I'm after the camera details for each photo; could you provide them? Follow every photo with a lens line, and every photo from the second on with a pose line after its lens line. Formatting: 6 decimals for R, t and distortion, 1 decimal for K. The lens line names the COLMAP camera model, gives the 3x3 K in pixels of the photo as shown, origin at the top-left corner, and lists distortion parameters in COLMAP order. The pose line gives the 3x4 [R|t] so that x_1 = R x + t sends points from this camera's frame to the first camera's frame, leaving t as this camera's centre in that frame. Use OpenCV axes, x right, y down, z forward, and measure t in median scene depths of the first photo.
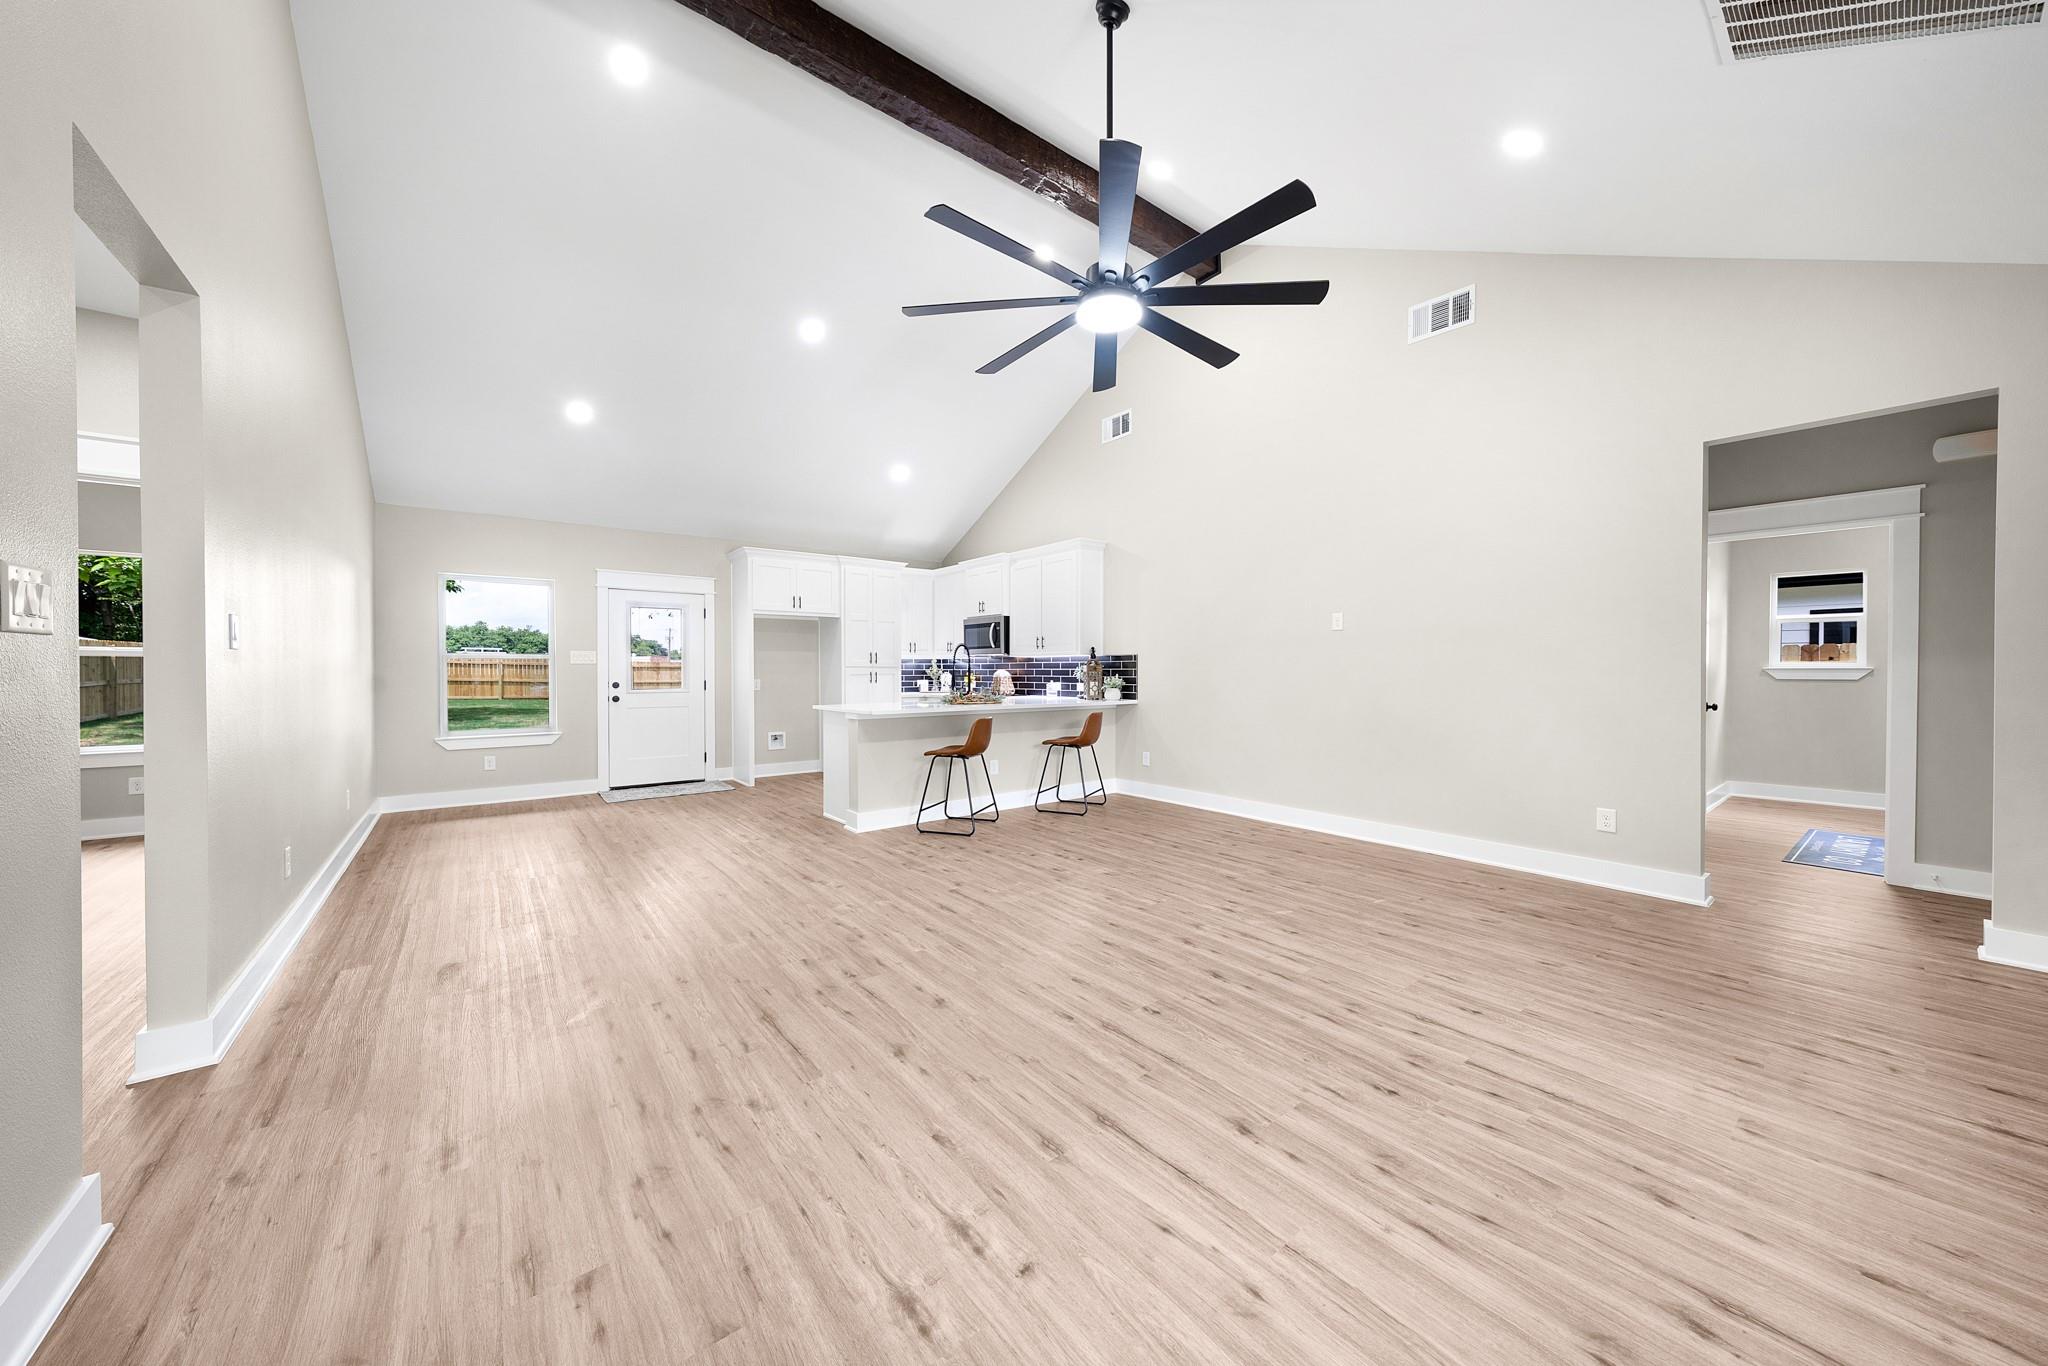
lens RADIAL K [[698.8, 0, 1017.1], [0, 698.8, 676.4], [0, 0, 1]] dist [-0.001382, 0.000242]
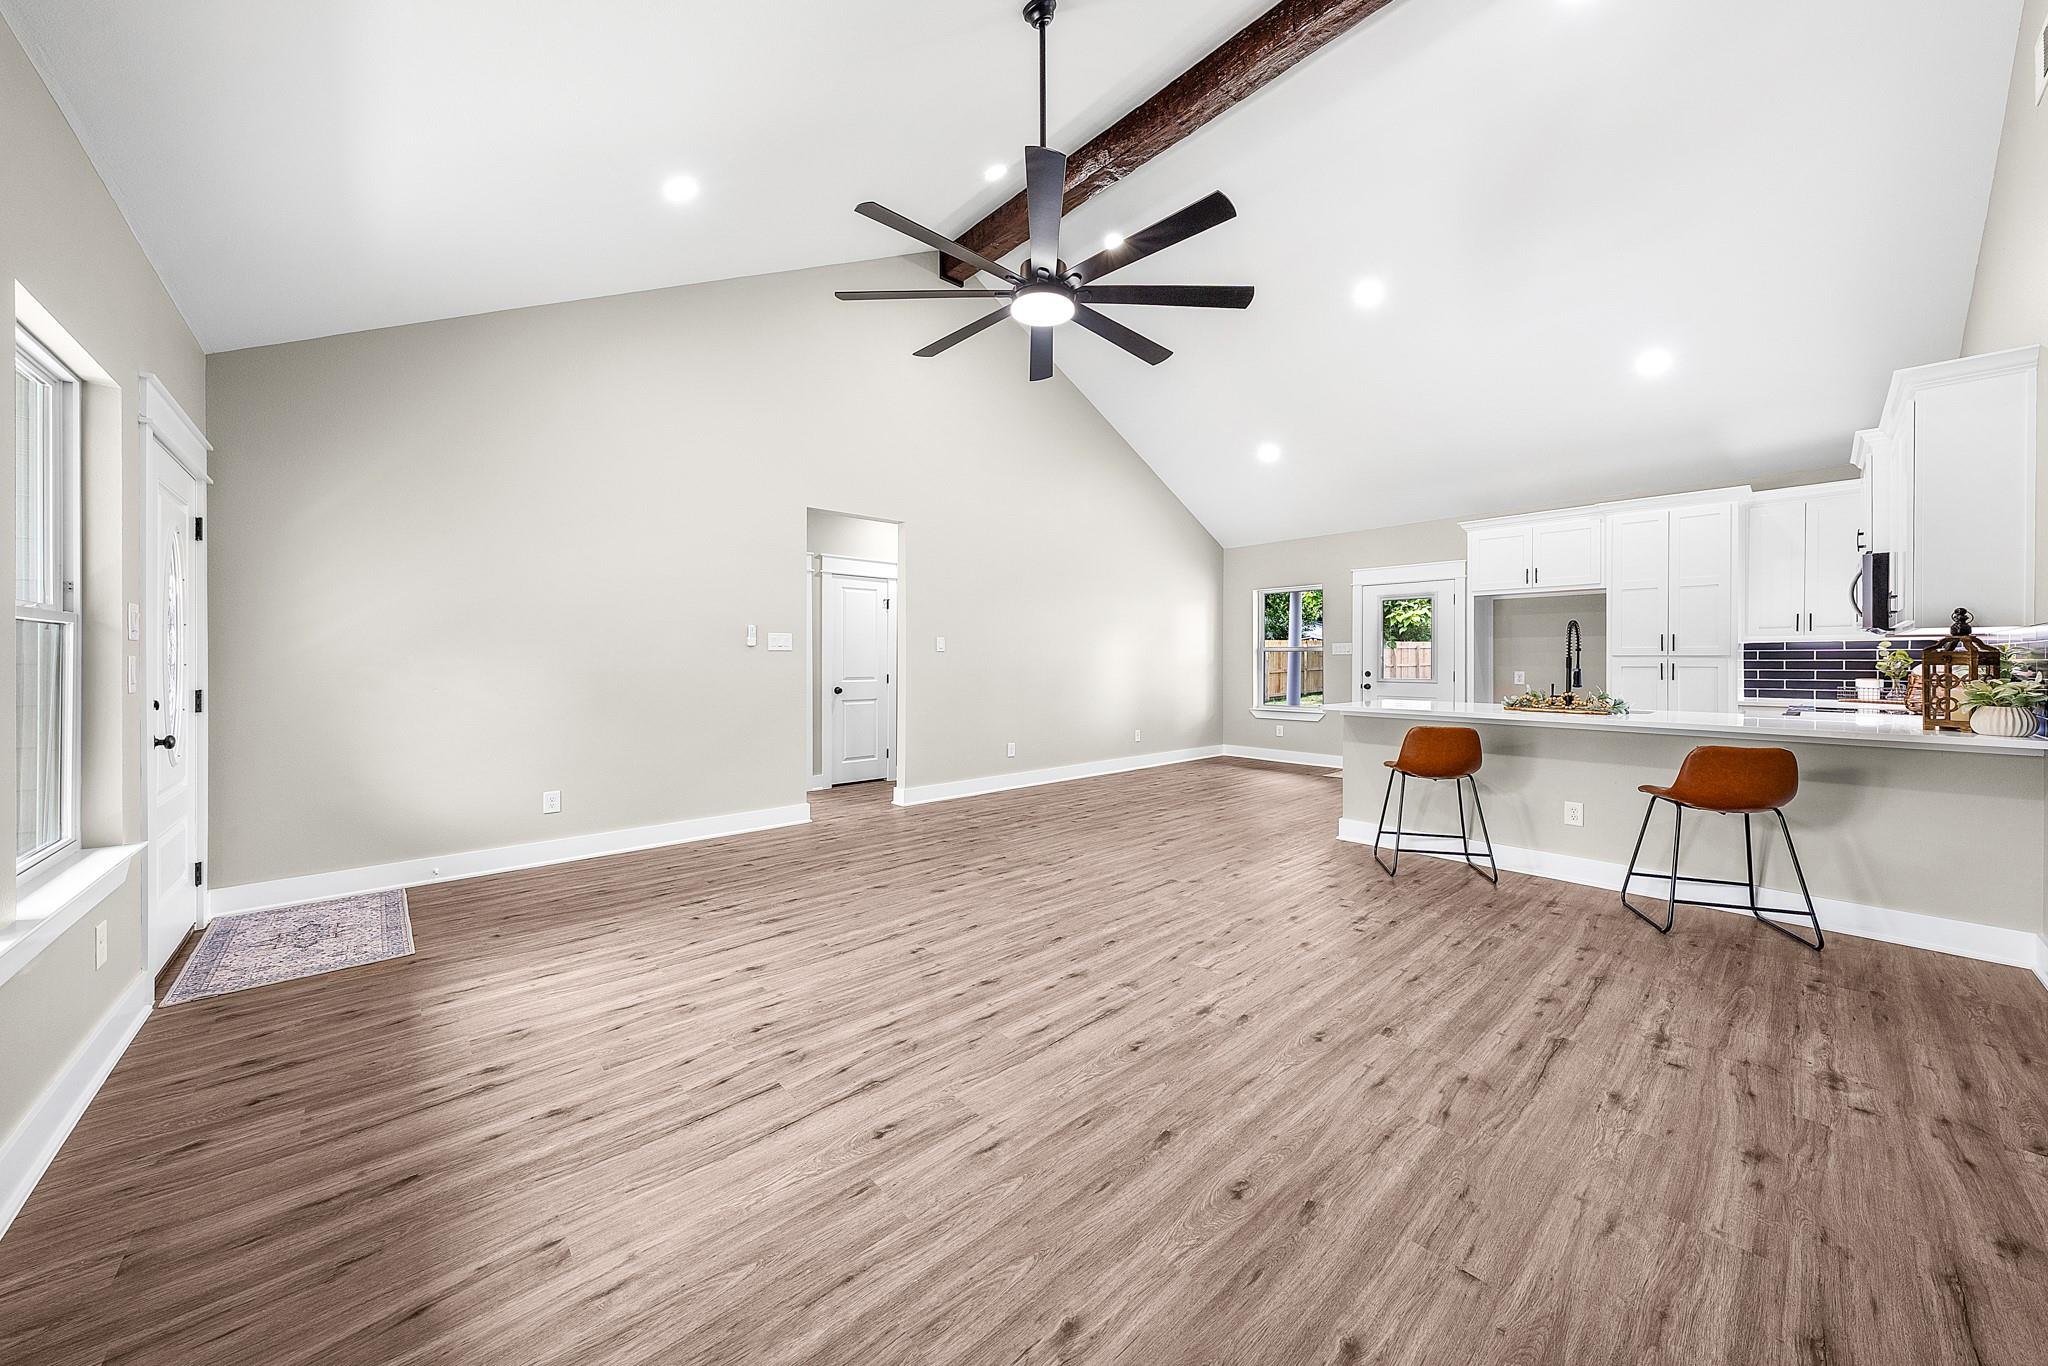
lens RADIAL K [[708.3, 0, 1019.7], [0, 708.3, 665.7], [0, 0, 1]] dist [-0.001029, -0.000174]
pose [[0.070663, 0.009659, -0.997453, 0.803863], [-0.009695, 0.999913, 0.008996, -0.008066], [0.997453, 0.009035, 0.070750, 0.626980]]
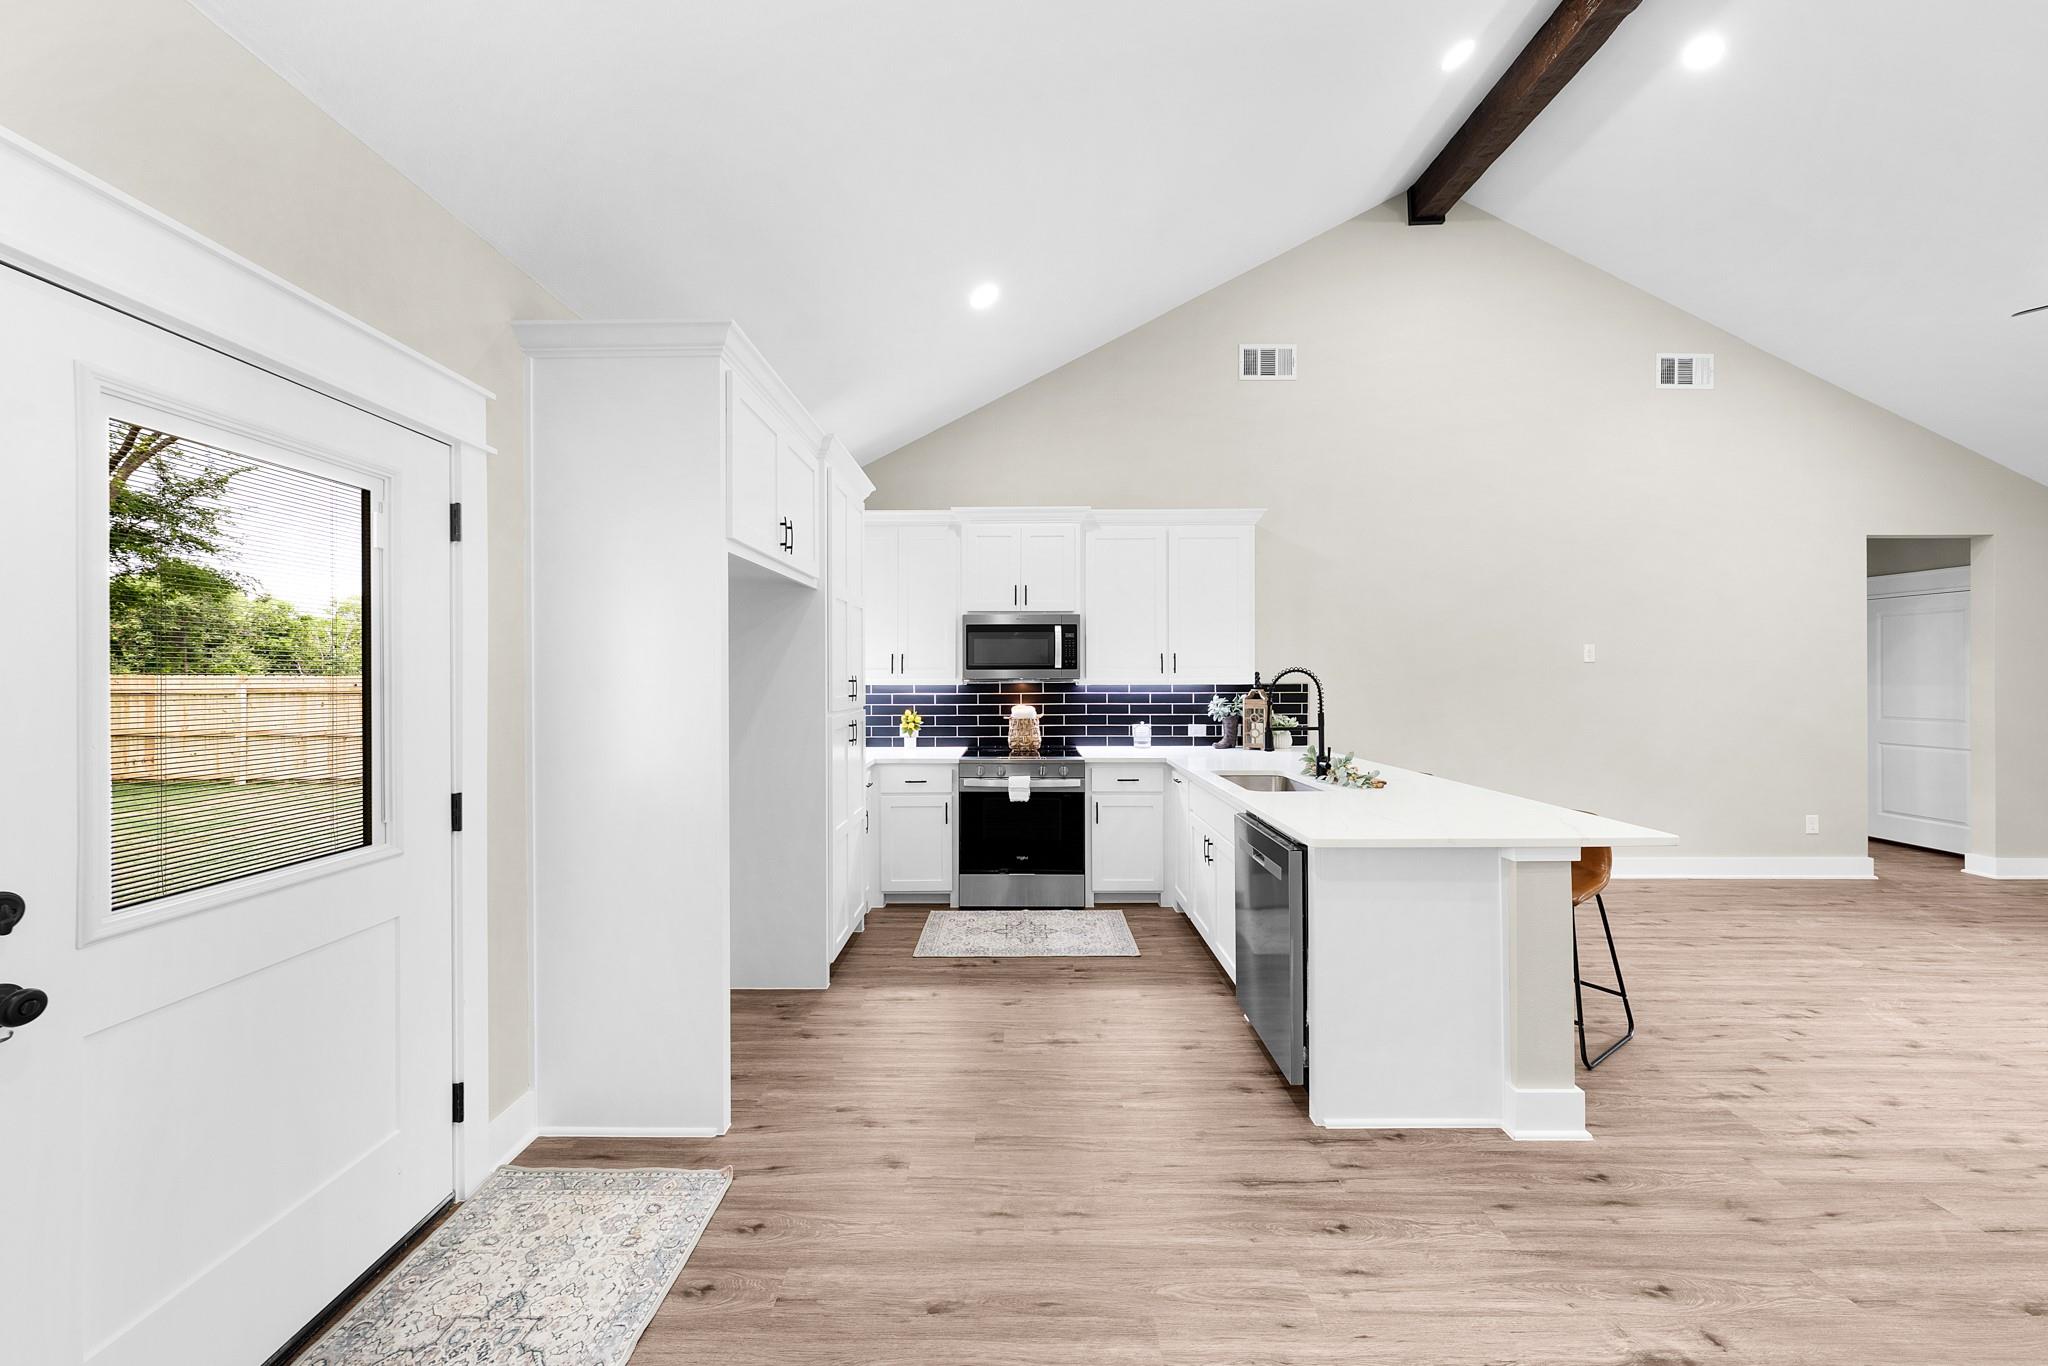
lens RADIAL K [[698.8, 0, 1017.1], [0, 698.8, 676.4], [0, 0, 1]] dist [-0.001382, 0.000242]
pose [[0.618664, -0.000298, 0.785655, -0.915492], [0.009301, 0.999933, -0.006945, -0.056279], [-0.785600, 0.011604, 0.618626, 1.219749]]
